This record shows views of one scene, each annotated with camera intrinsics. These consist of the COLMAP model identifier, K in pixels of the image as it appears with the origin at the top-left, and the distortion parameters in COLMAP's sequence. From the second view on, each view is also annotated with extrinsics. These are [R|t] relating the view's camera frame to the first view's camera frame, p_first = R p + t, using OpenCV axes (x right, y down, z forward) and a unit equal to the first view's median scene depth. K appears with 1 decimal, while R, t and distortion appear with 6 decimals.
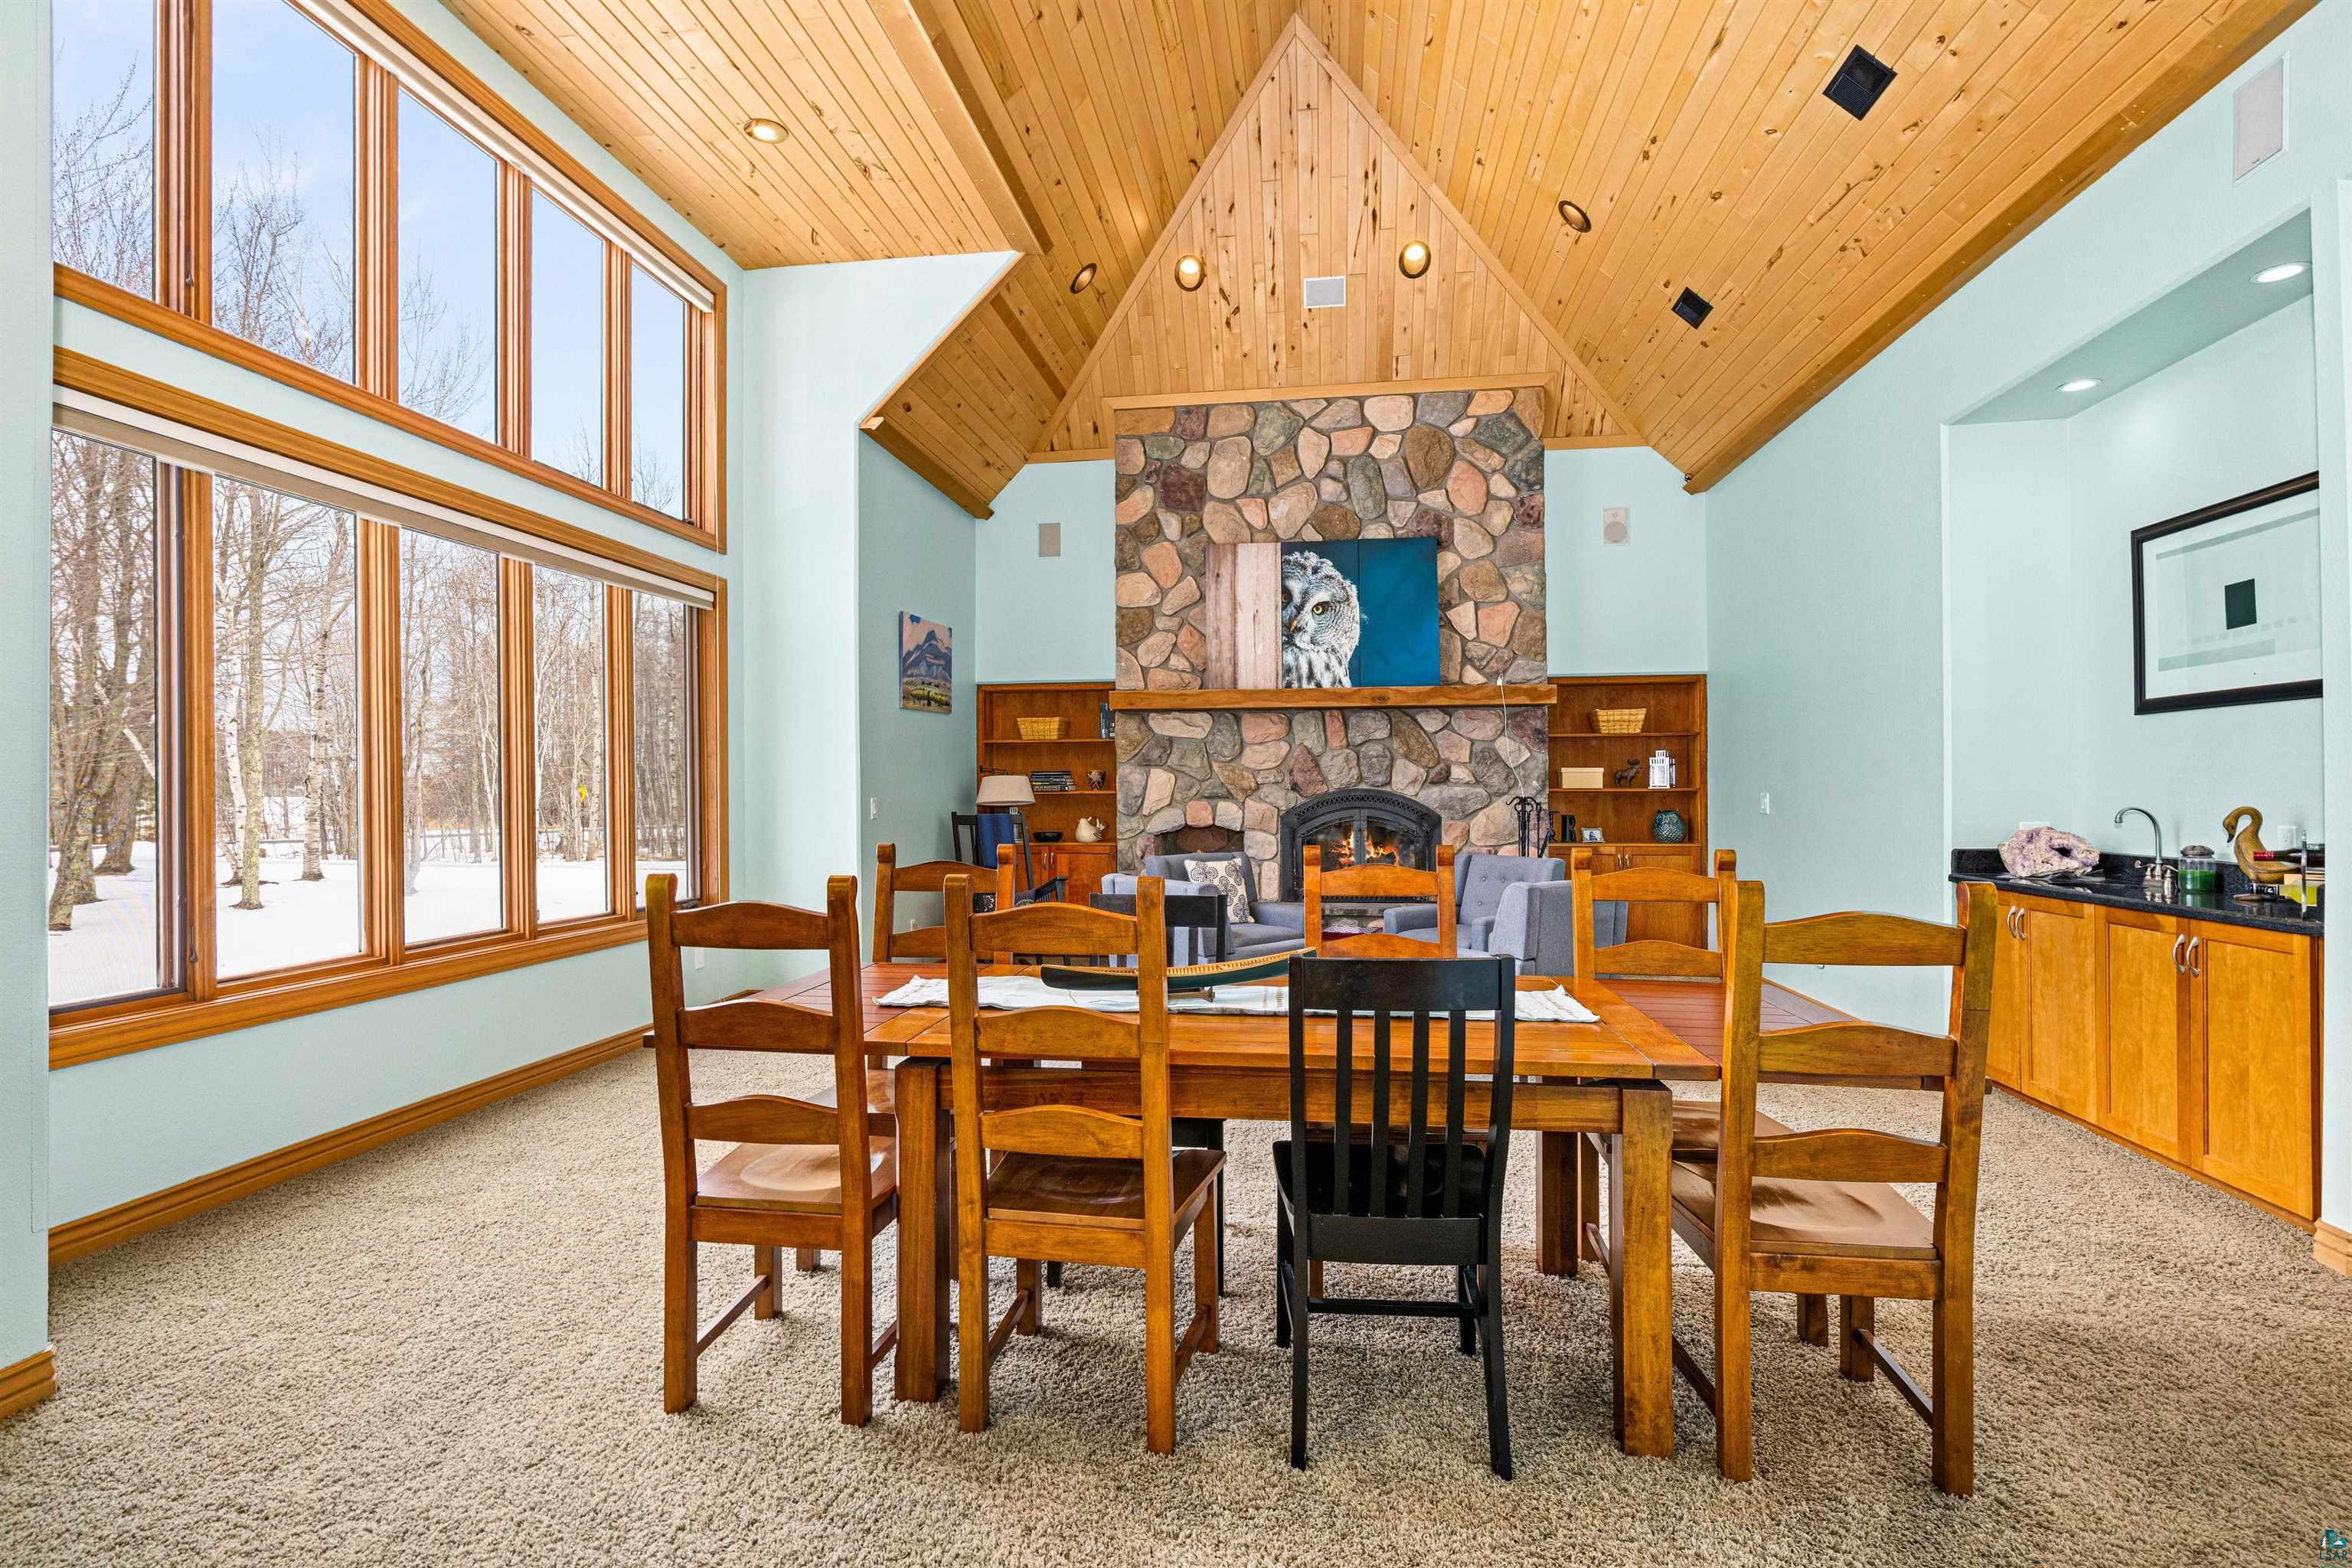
lens RADIAL K [[1124.3, 0, 1174.4], [0, 1124.3, 786.7], [0, 0, 1]] dist [-0.001201, 0.001390]
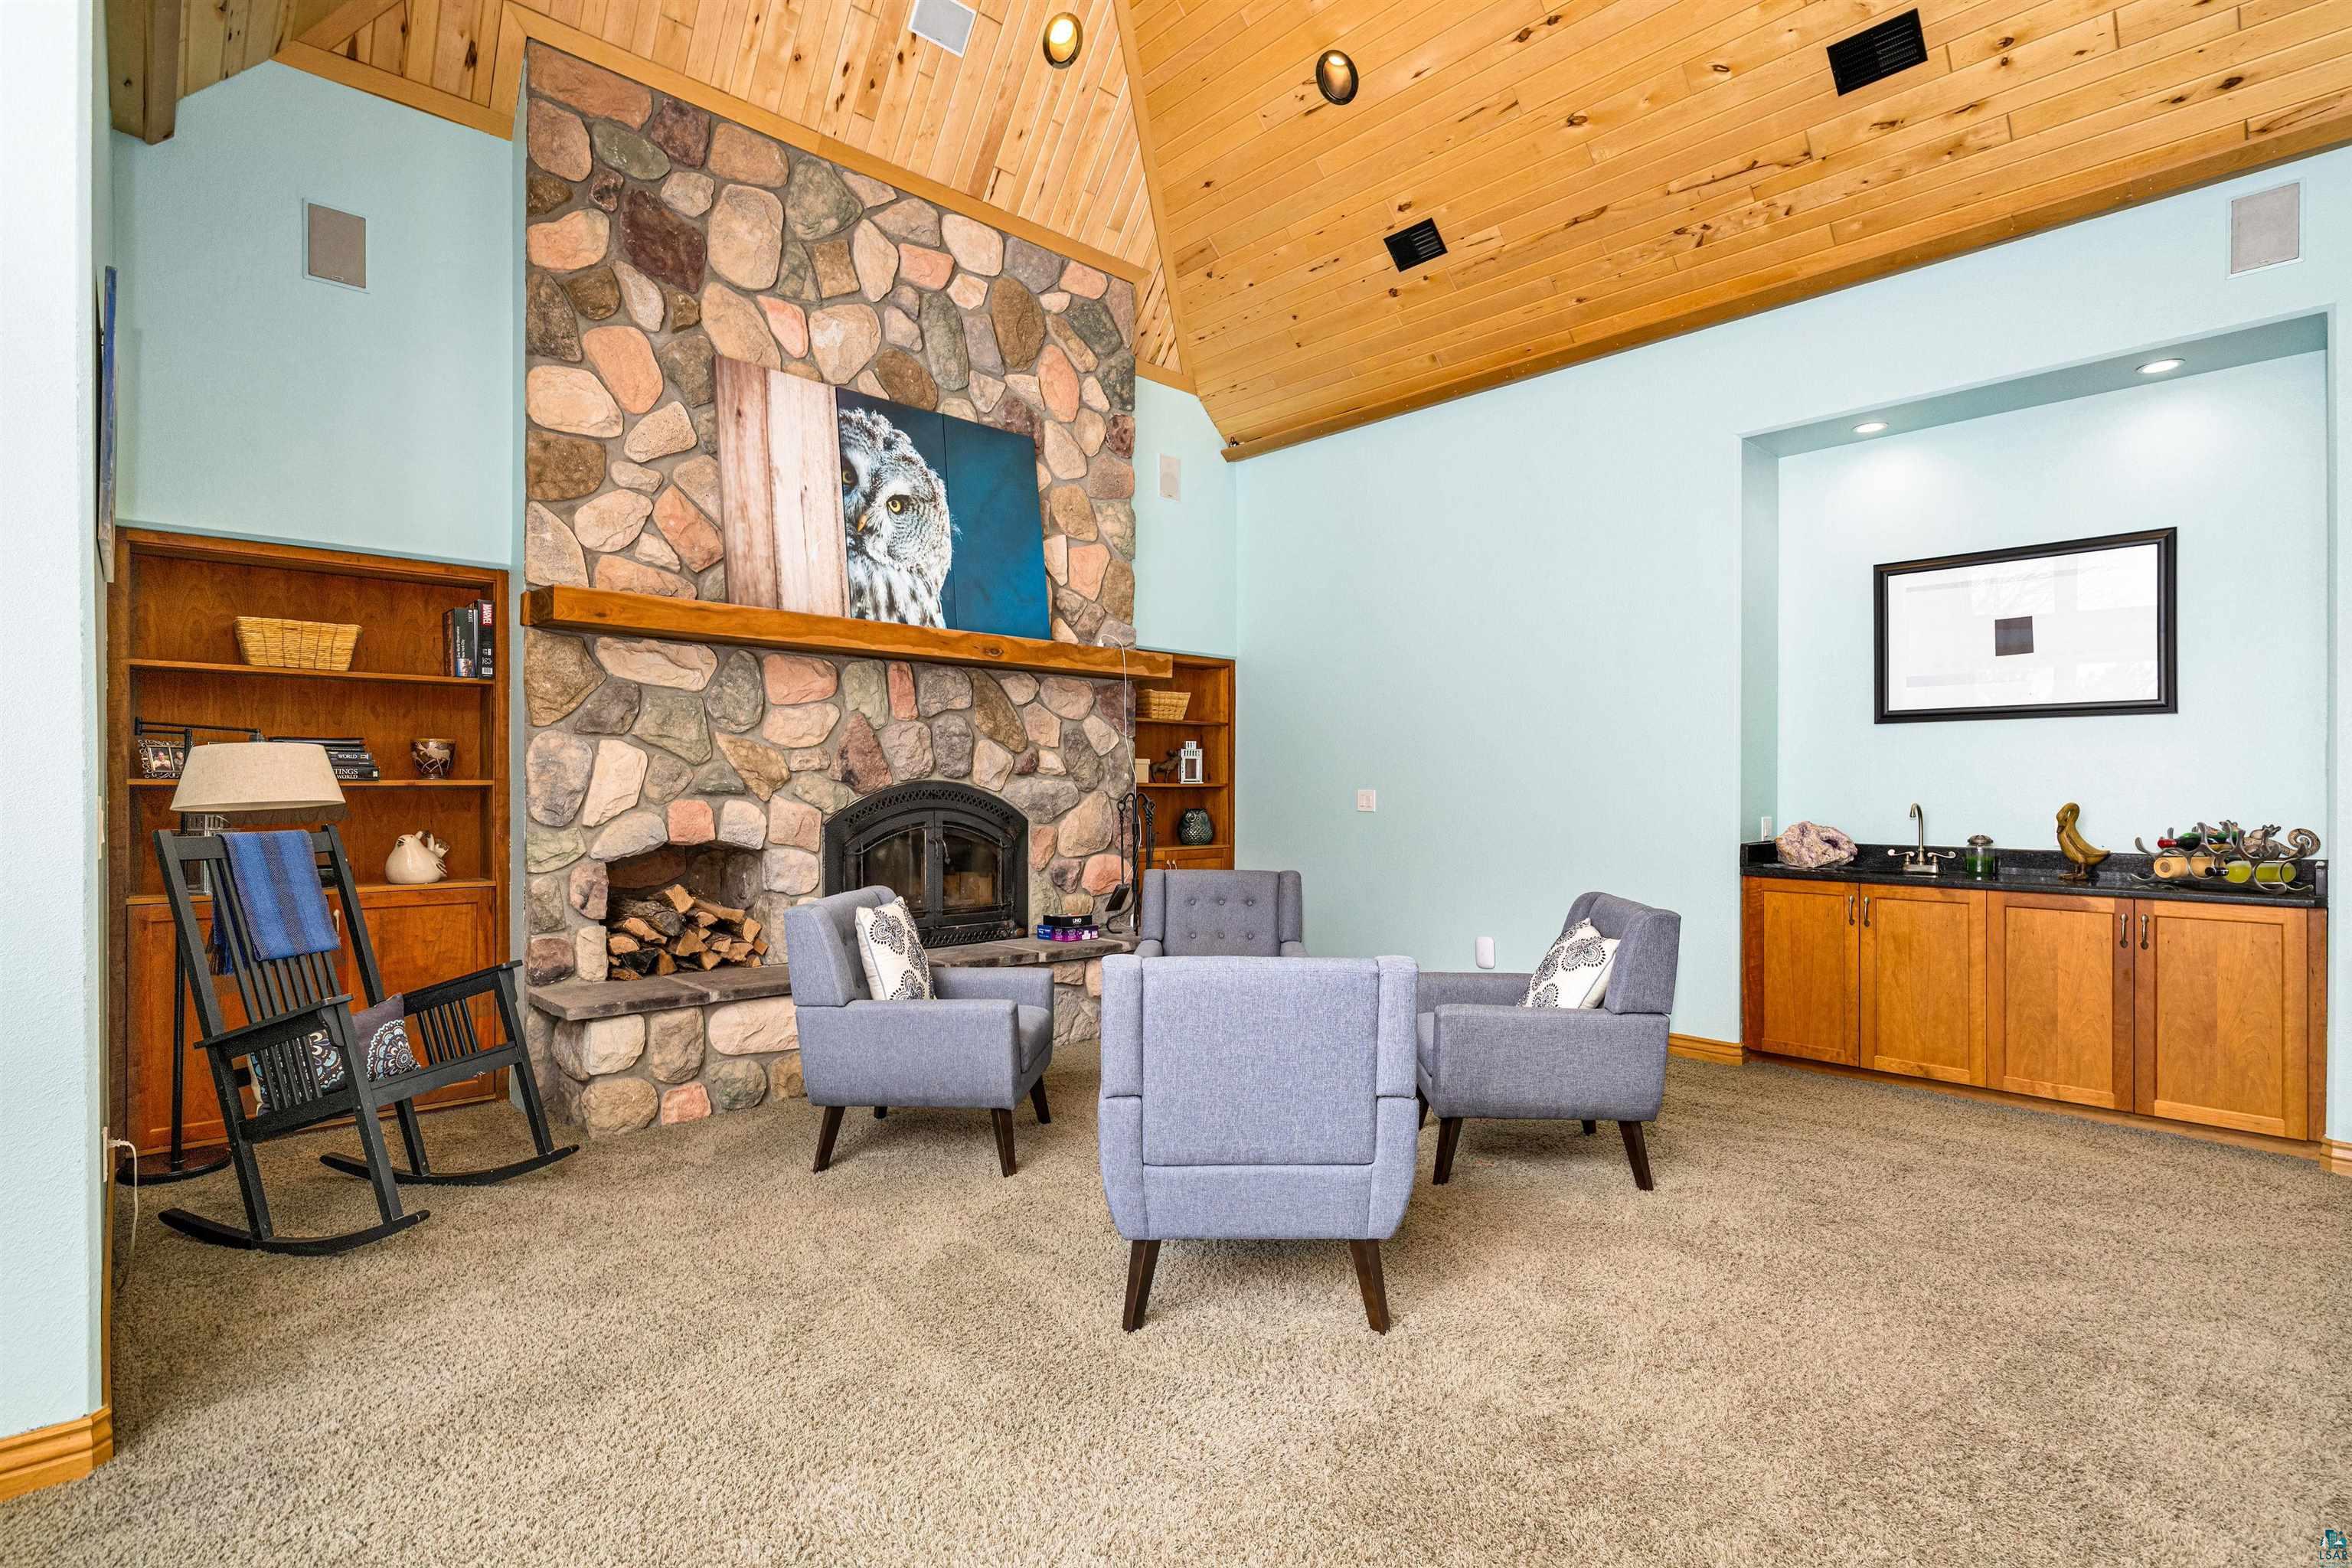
lens RADIAL K [[1124.3, 0, 1183.5], [0, 1124.3, 787.4], [0, 0, 1]] dist [-0.001201, 0.001390]
pose [[0.626328, 0.004925, 0.779544, -0.272130], [-0.008783, 0.999961, 0.000739, 0.003979], [-0.779510, -0.007310, 0.626347, 0.455327]]
